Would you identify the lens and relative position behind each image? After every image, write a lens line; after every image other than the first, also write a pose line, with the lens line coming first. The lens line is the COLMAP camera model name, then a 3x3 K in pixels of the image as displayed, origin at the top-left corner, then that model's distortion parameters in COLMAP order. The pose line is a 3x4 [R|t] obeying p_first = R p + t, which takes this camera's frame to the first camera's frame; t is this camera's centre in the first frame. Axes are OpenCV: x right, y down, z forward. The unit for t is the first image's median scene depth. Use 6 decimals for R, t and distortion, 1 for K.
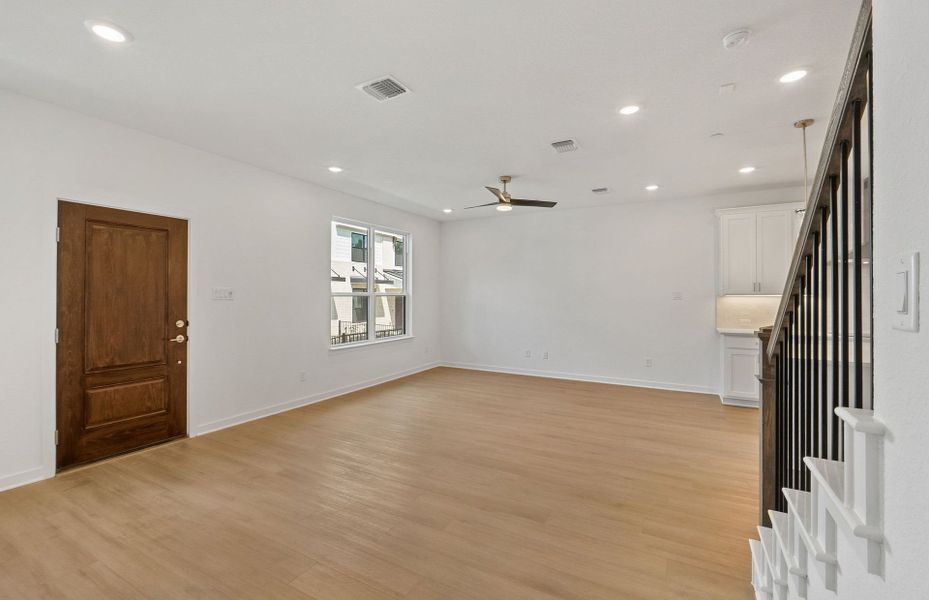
lens RADIAL K [[399.4, 0, 467.6], [0, 399.4, 293.3], [0, 0, 1]] dist [0.000456, -0.000022]
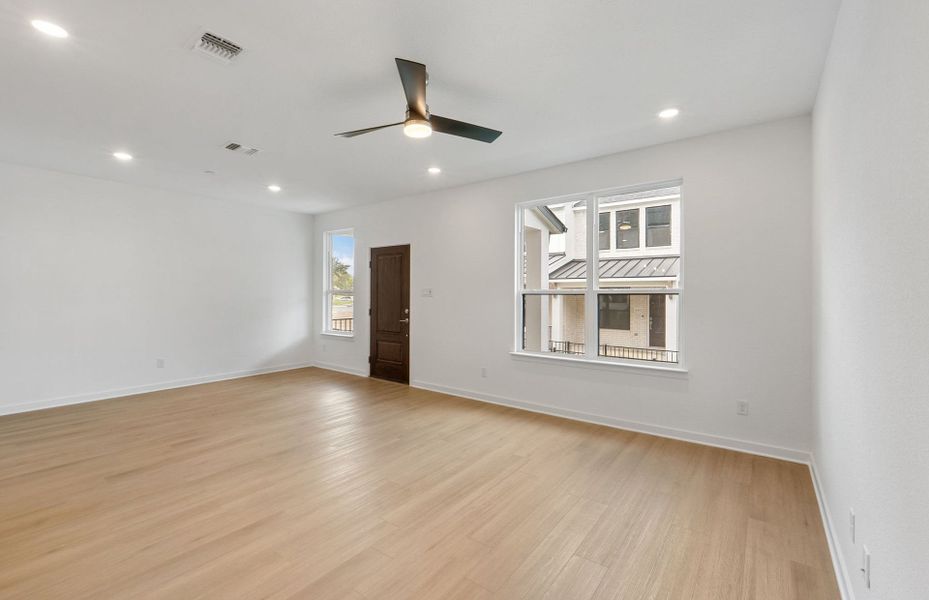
lens RADIAL K [[399.4, 0, 467.6], [0, 399.4, 293.3], [0, 0, 1]] dist [0.000456, -0.000022]
pose [[-0.143239, 0.001558, -0.989687, 0.821149], [0.007910, 0.999969, 0.000429, 0.009530], [0.989657, -0.007767, -0.143247, 1.512357]]
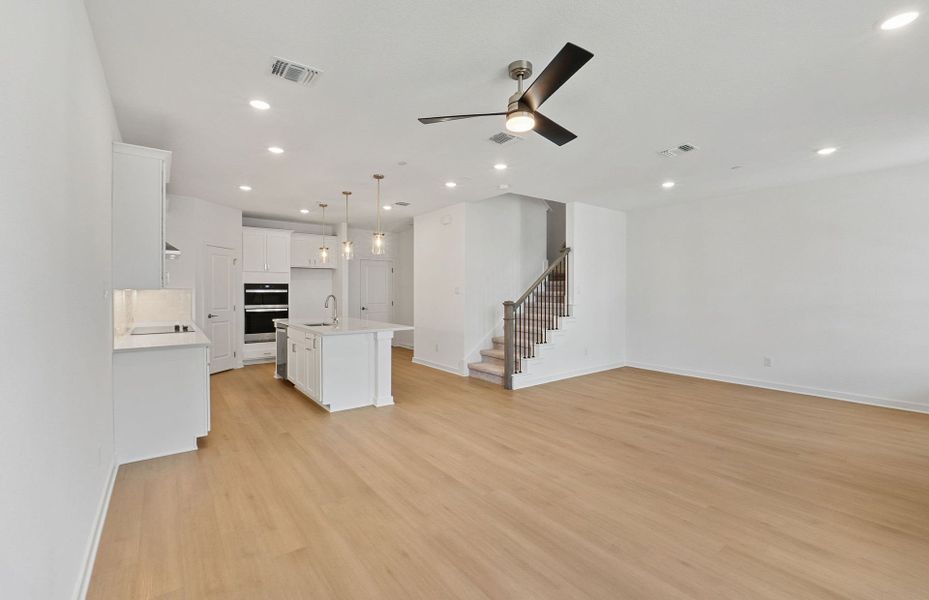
lens RADIAL K [[399.4, 0, 467.6], [0, 399.4, 293.3], [0, 0, 1]] dist [0.000456, -0.000022]
pose [[-0.911294, 0.000474, 0.411756, -0.088431], [-0.003410, 0.999956, -0.008699, 0.020586], [-0.411742, -0.009332, -0.911253, 1.997179]]
